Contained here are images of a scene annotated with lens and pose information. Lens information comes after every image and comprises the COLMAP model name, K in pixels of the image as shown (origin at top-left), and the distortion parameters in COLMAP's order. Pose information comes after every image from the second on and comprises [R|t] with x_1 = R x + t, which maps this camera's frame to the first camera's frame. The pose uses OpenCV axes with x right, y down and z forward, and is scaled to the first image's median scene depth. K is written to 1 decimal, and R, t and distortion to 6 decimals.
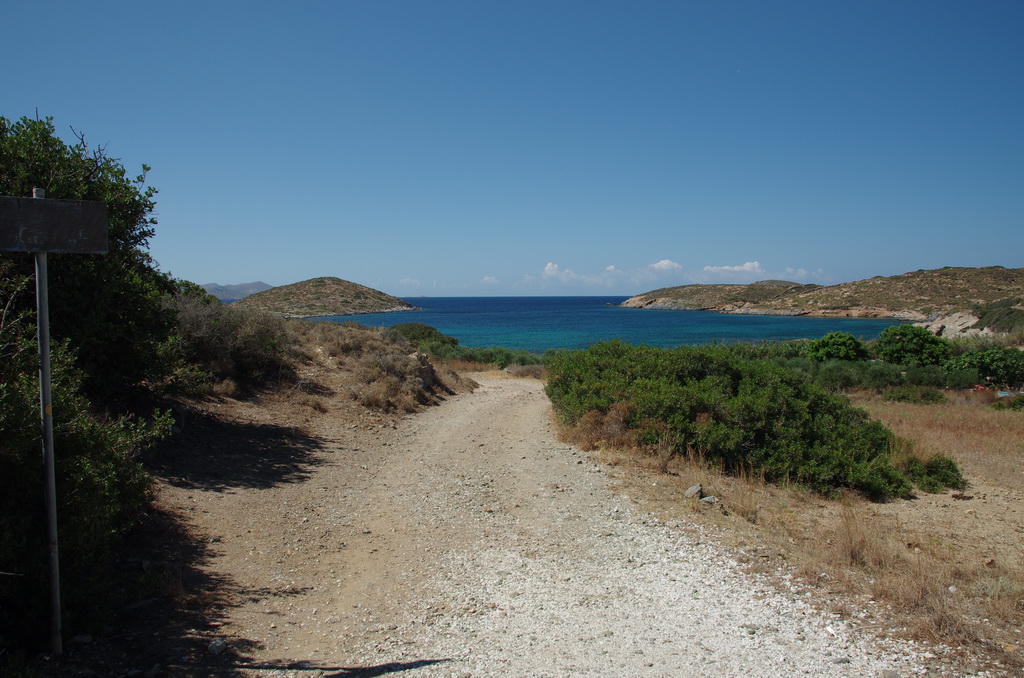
lens RADIAL K [[735.1, 0, 512.1], [0, 735.1, 338.6], [0, 0, 1]] dist [0.002798, 0.001812]
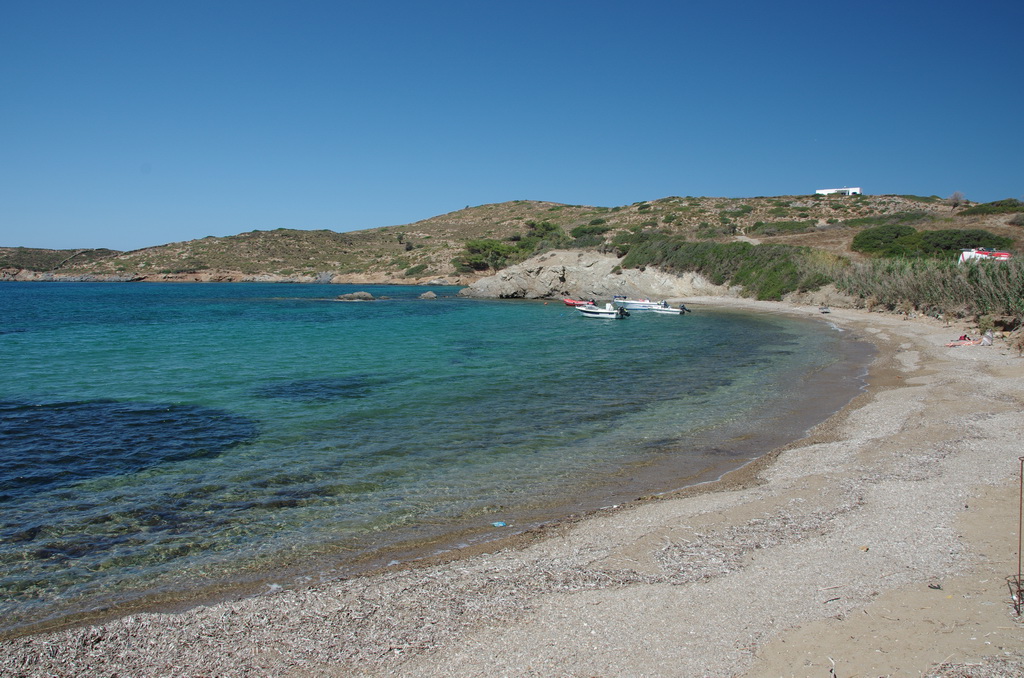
lens RADIAL K [[735.1, 0, 512.5], [0, 735.1, 338.9], [0, 0, 1]] dist [0.002798, 0.001812]
pose [[0.595000, -0.070934, 0.800589, 0.012123], [0.043687, 0.997480, 0.055911, 0.002392], [-0.802537, 0.001709, 0.596600, 0.232250]]
